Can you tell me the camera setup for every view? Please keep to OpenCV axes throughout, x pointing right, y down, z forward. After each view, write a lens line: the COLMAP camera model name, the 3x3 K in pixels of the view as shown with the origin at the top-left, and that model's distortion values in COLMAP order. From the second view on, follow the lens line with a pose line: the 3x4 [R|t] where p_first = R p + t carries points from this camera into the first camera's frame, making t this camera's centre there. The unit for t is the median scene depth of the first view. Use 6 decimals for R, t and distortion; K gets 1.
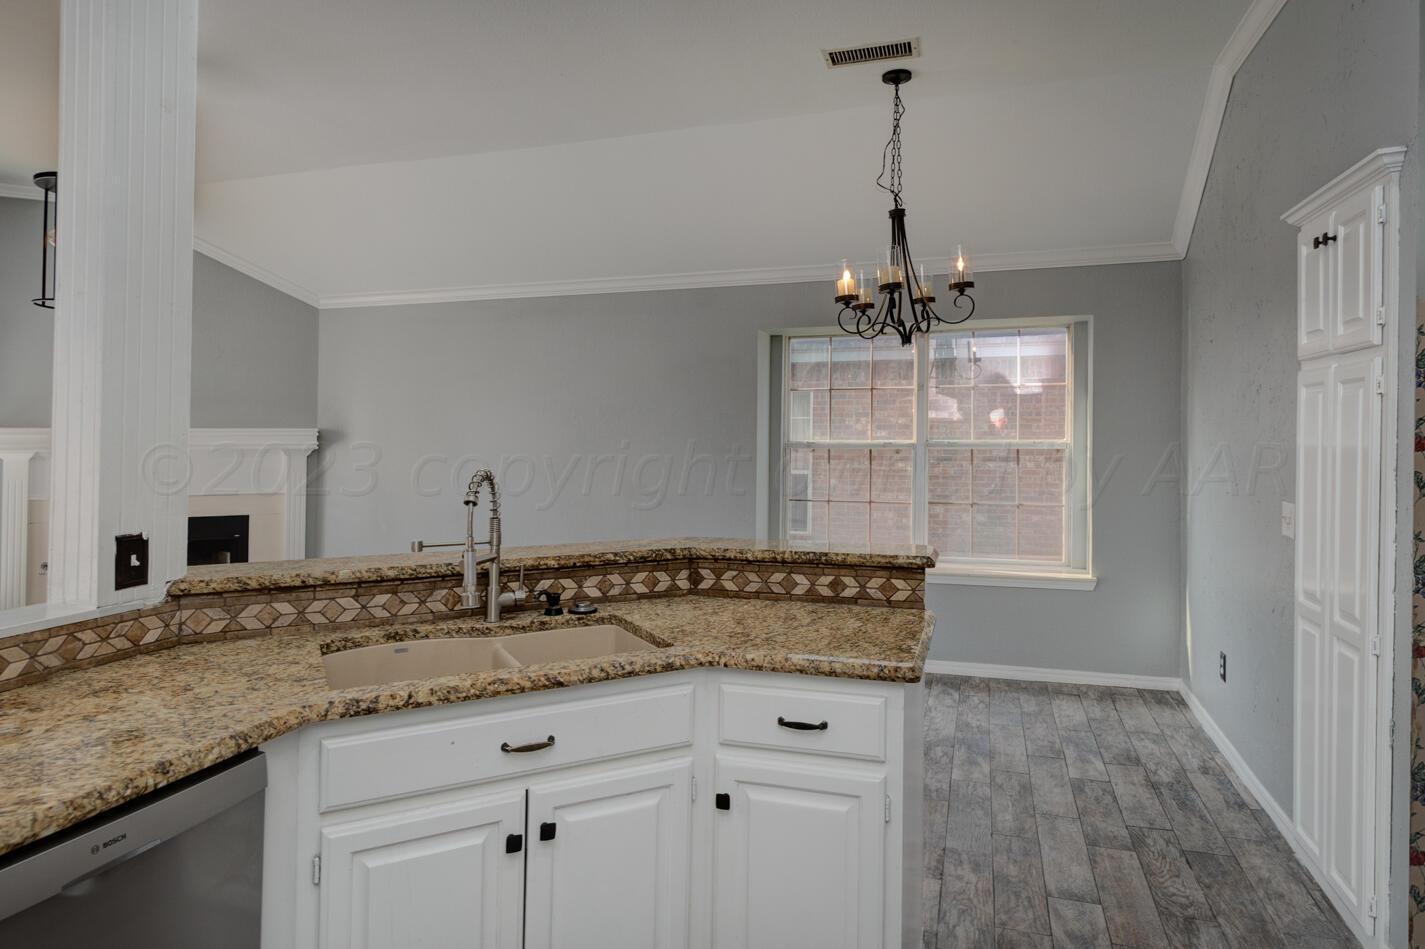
lens RADIAL K [[864.9, 0, 709.0], [0, 864.9, 434.1], [0, 0, 1]] dist [0.012898, -0.004935]
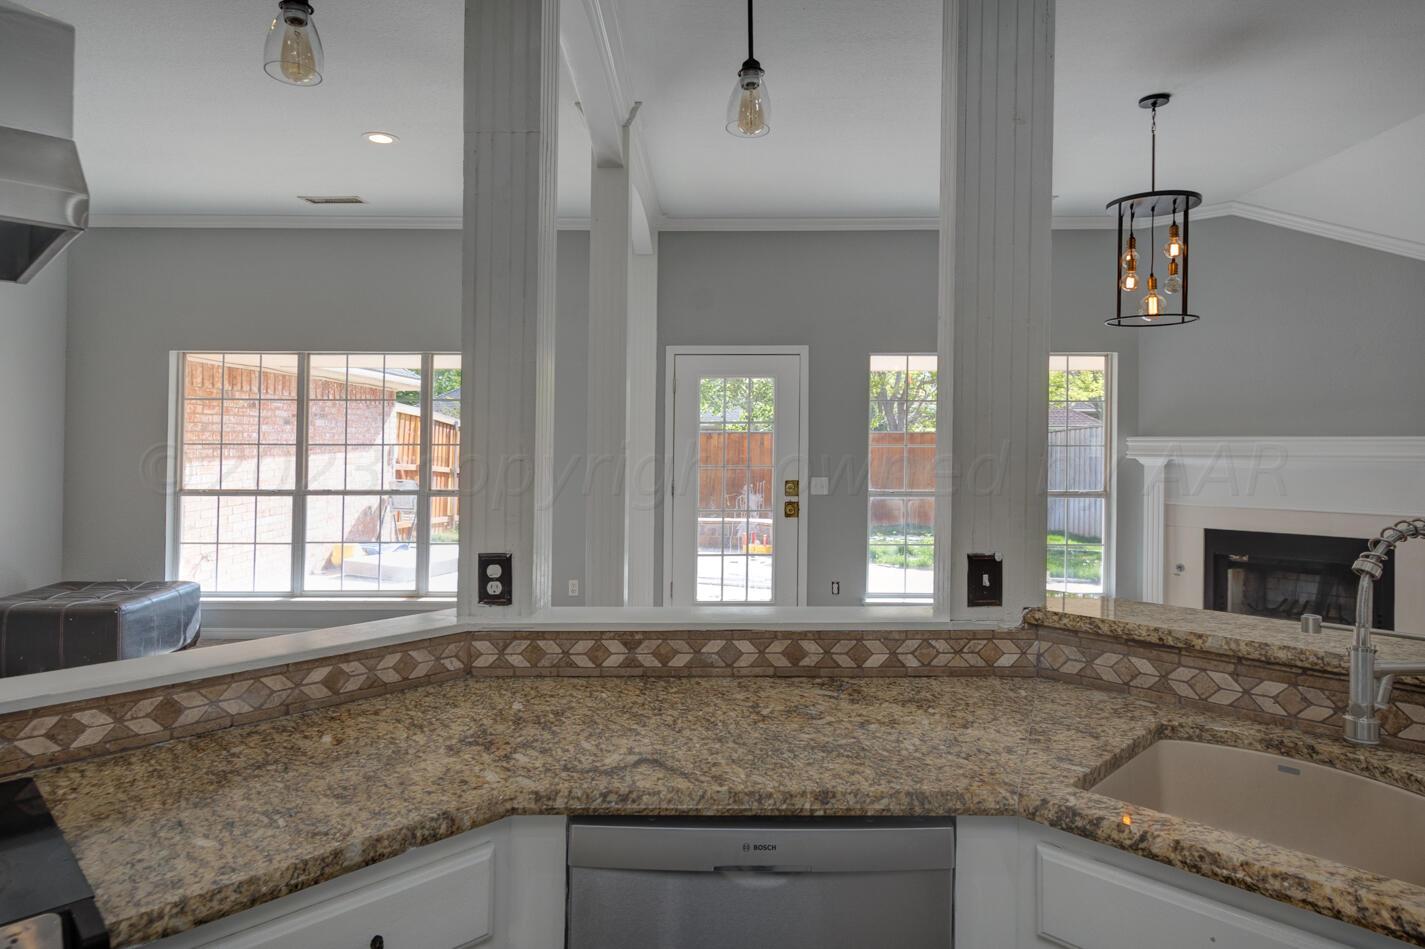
lens RADIAL K [[864.9, 0, 709.0], [0, 864.9, 434.1], [0, 0, 1]] dist [0.012898, -0.004935]
pose [[0.305752, -0.003283, -0.952105, 0.192624], [-0.000033, 0.999994, -0.003459, -0.019607], [0.952111, 0.001089, 0.305750, 0.394221]]
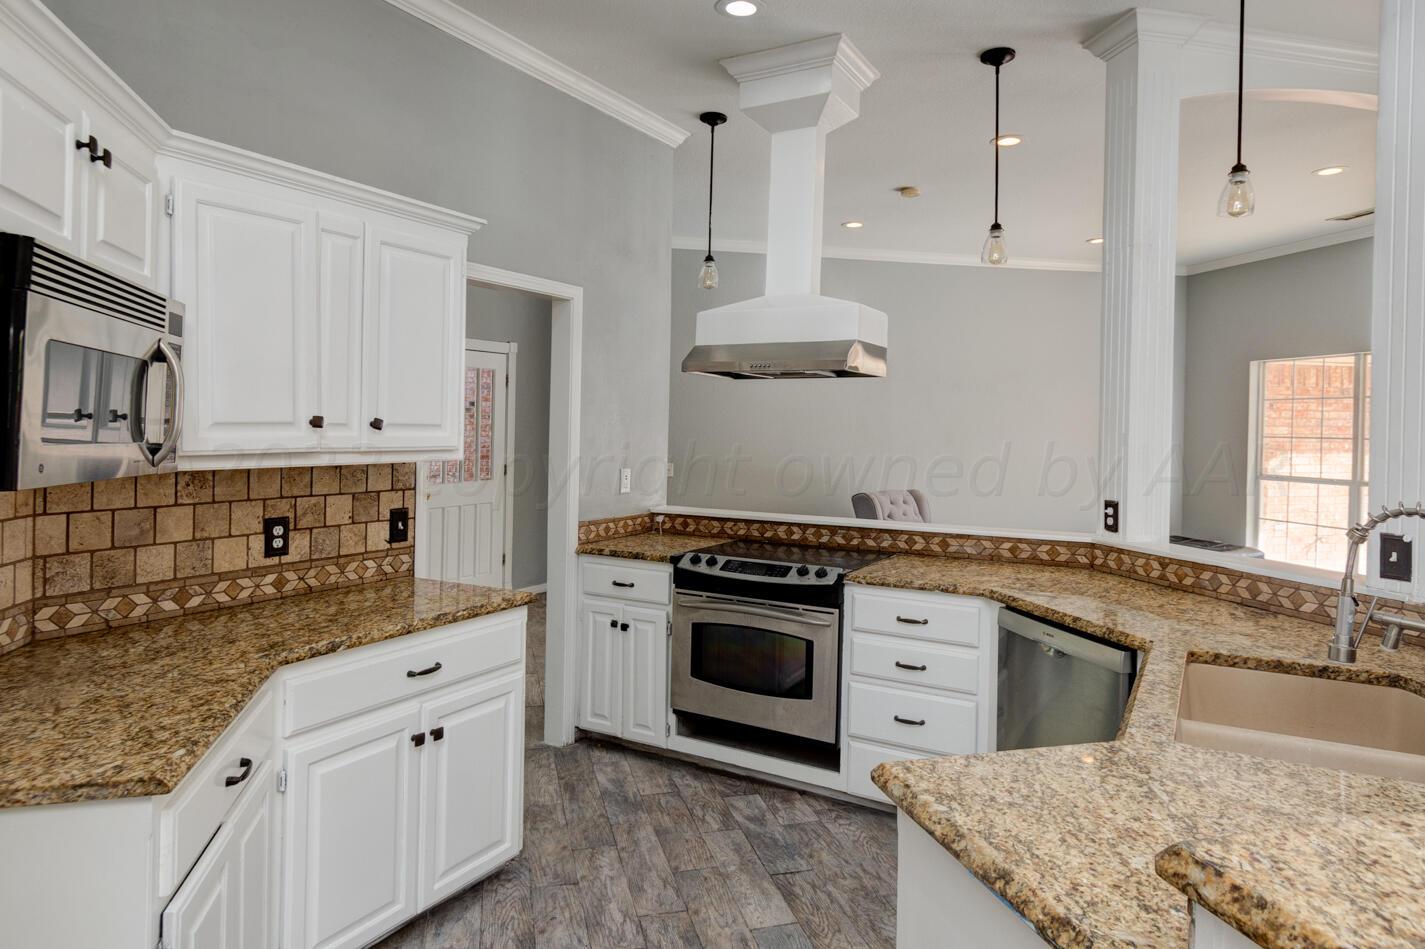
lens RADIAL K [[864.9, 0, 709.0], [0, 864.9, 434.1], [0, 0, 1]] dist [0.012898, -0.004935]
pose [[-0.847902, 0.000038, -0.530153, 0.738647], [-0.003898, 0.999973, 0.006306, -0.022907], [0.530139, 0.007413, -0.847878, 1.511973]]
